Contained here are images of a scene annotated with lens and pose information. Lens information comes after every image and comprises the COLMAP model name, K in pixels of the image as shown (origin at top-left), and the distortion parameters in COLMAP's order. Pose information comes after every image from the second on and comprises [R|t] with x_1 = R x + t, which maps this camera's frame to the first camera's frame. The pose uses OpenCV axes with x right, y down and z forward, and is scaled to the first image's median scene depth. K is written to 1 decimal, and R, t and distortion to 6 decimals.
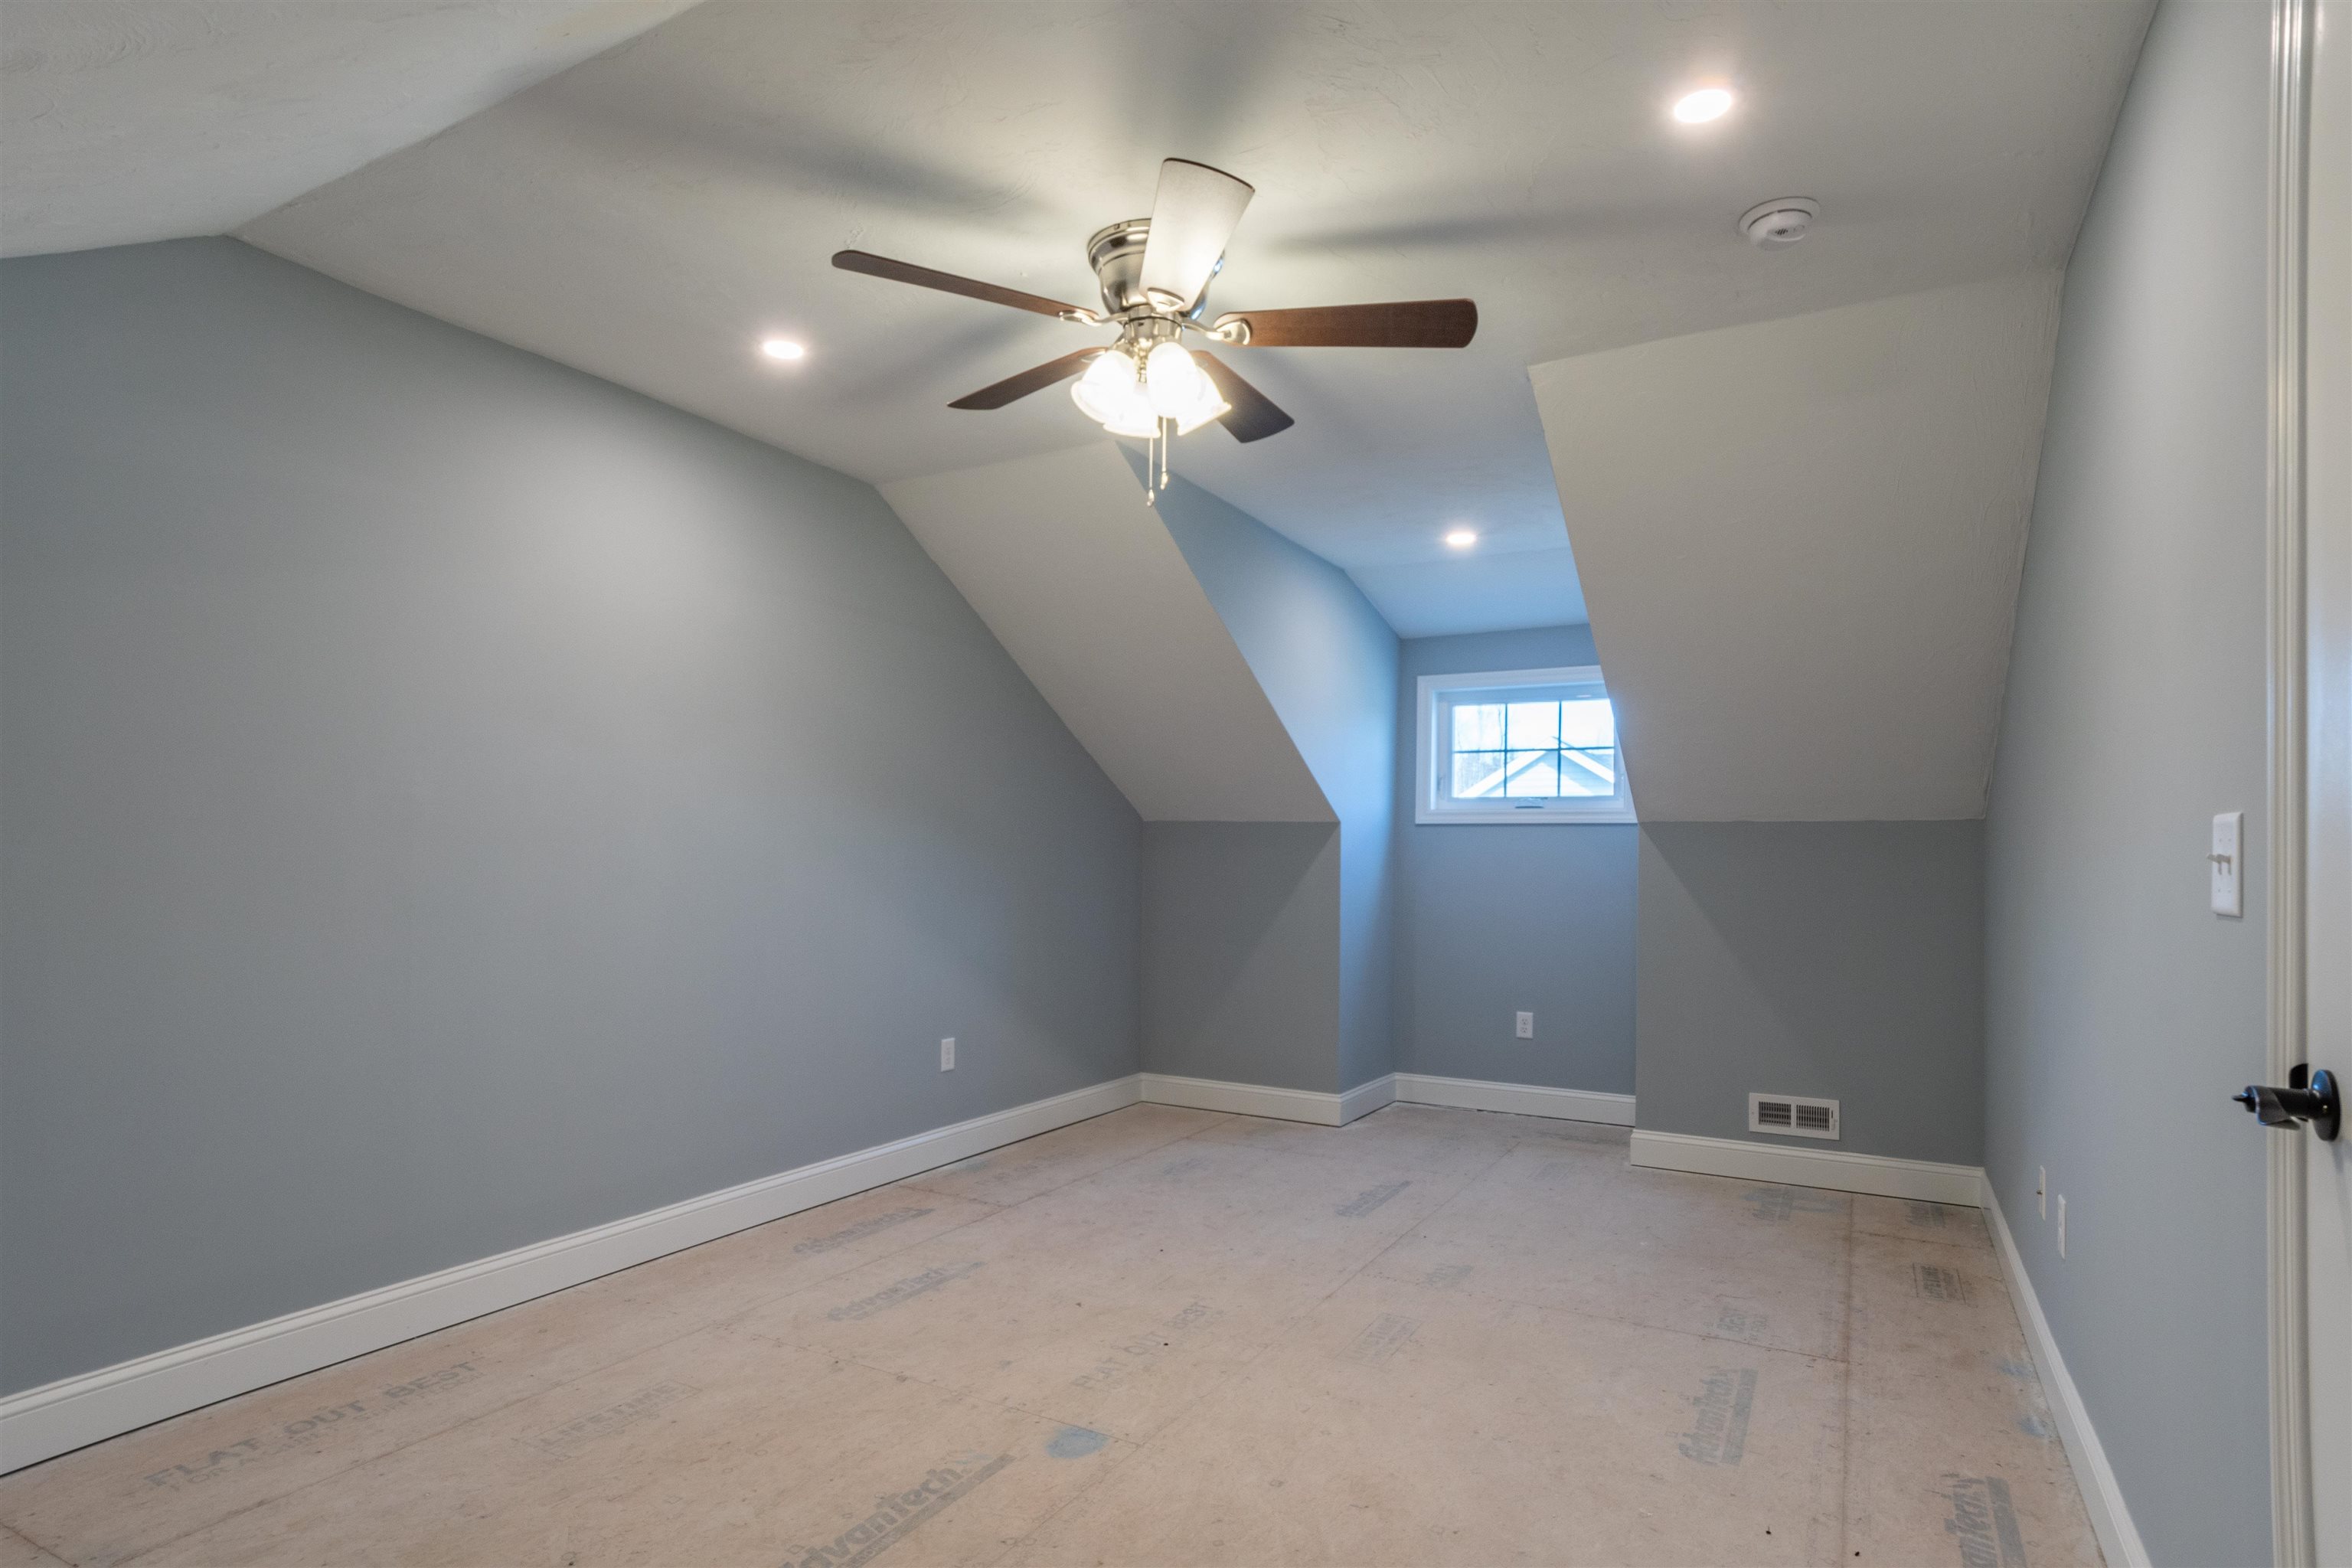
lens RADIAL K [[1241.6, 0, 1143.7], [0, 1241.6, 841.3], [0, 0, 1]] dist [-0.002598, -0.001688]
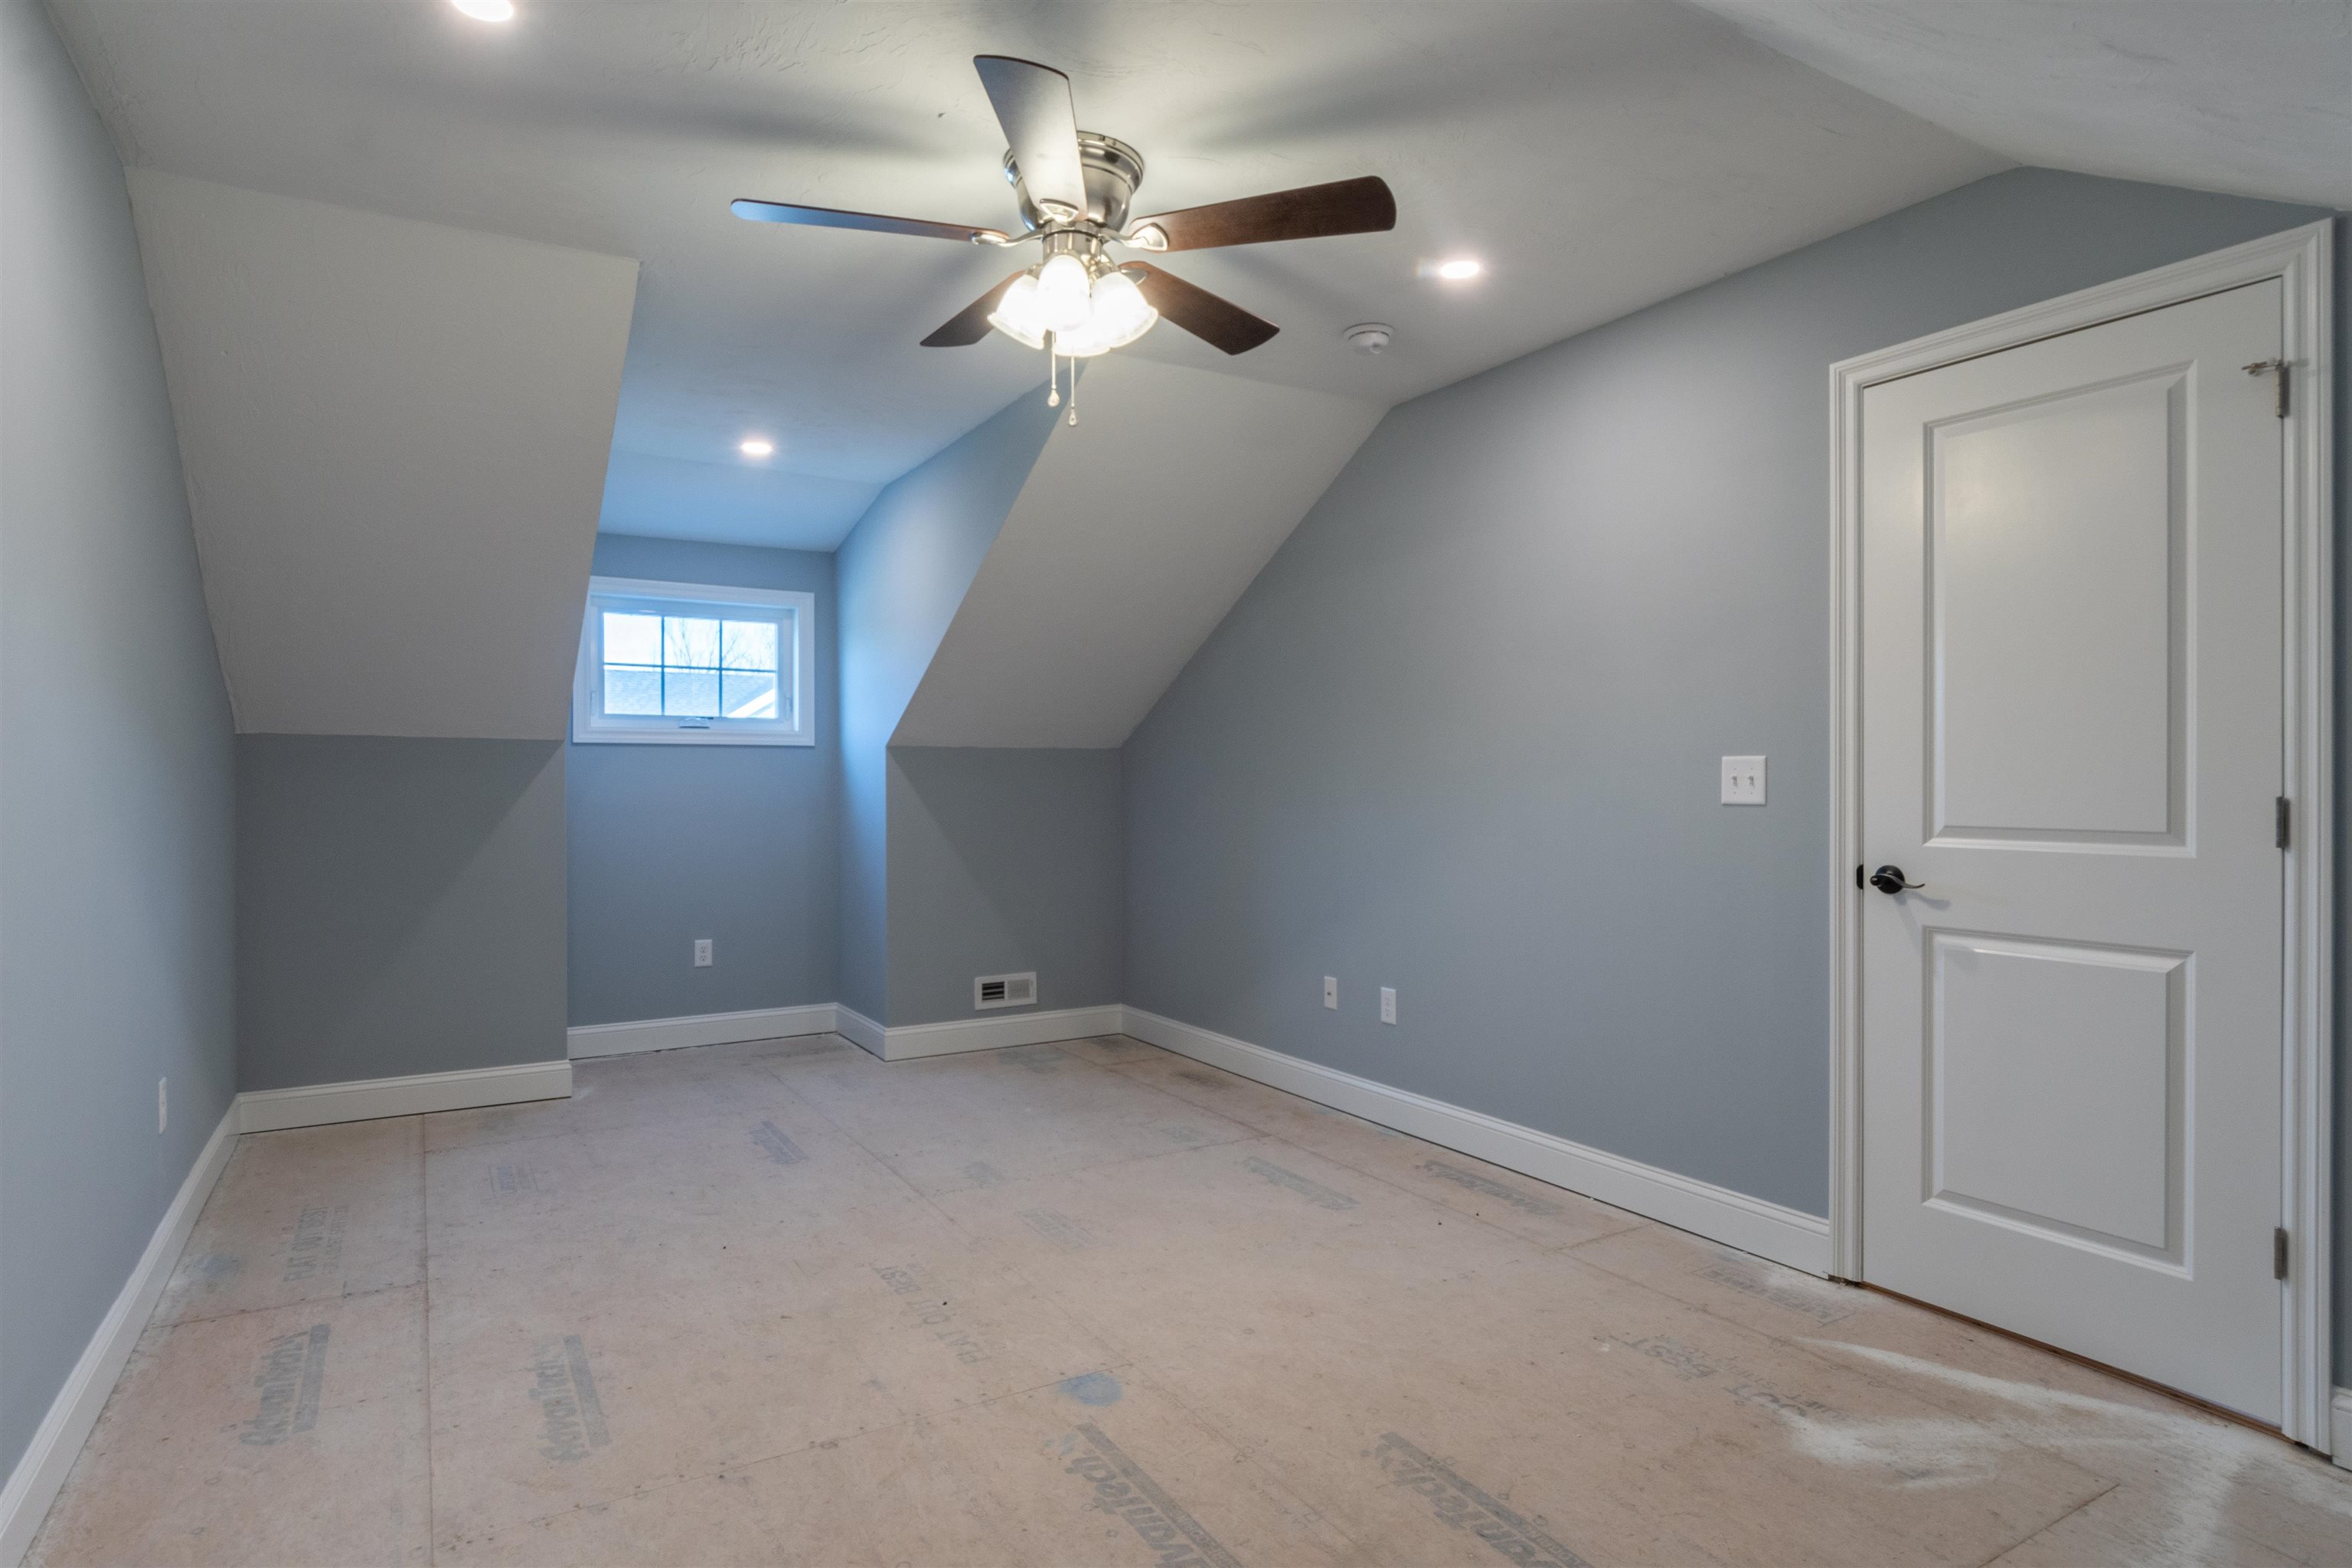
lens RADIAL K [[1275.1, 0, 1176.0], [0, 1275.1, 784.0], [0, 0, 1]] dist [0.002415, -0.001435]
pose [[0.491004, -0.015071, 0.871027, -0.484838], [-0.003180, 0.999813, 0.019092, -0.004643], [-0.871151, -0.012144, 0.490864, 0.250705]]
